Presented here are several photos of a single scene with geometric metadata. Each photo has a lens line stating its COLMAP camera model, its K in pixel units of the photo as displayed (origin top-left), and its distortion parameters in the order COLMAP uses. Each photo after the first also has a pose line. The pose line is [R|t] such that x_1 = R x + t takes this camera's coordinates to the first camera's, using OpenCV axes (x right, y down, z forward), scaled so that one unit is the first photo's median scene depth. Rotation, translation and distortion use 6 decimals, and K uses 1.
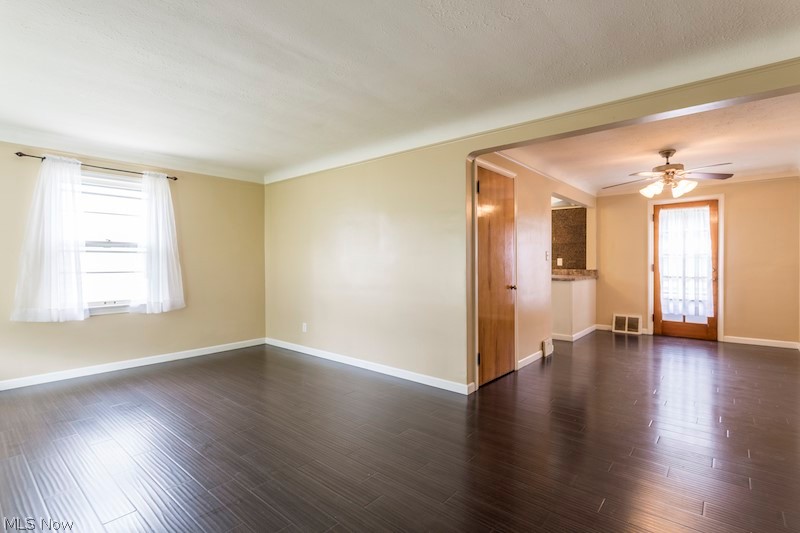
lens RADIAL K [[386.1, 0, 384.3], [0, 386.1, 264.1], [0, 0, 1]] dist [0.002737, -0.001005]
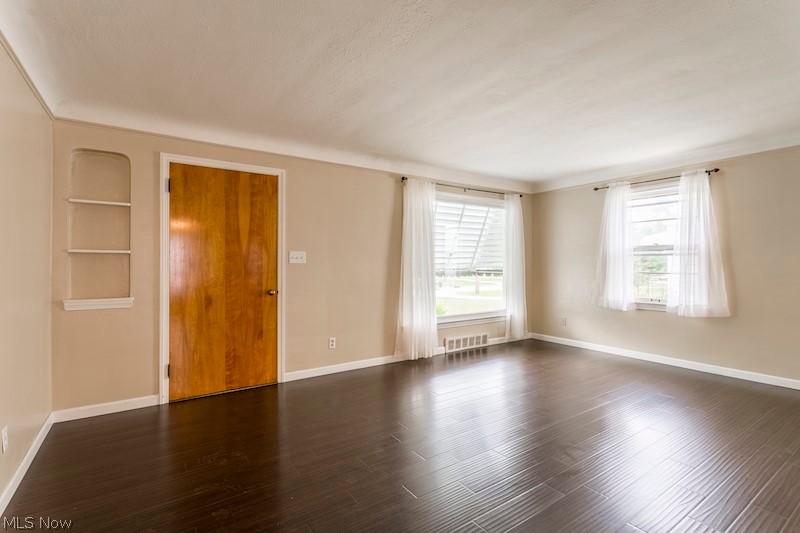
lens RADIAL K [[386.1, 0, 402.2], [0, 386.1, 264.4], [0, 0, 1]] dist [0.002737, -0.001005]
pose [[-0.258632, 0.004621, -0.965965, 0.543459], [-0.002112, 0.999983, 0.005349, -0.008081], [0.965974, 0.003423, -0.258618, 0.572480]]
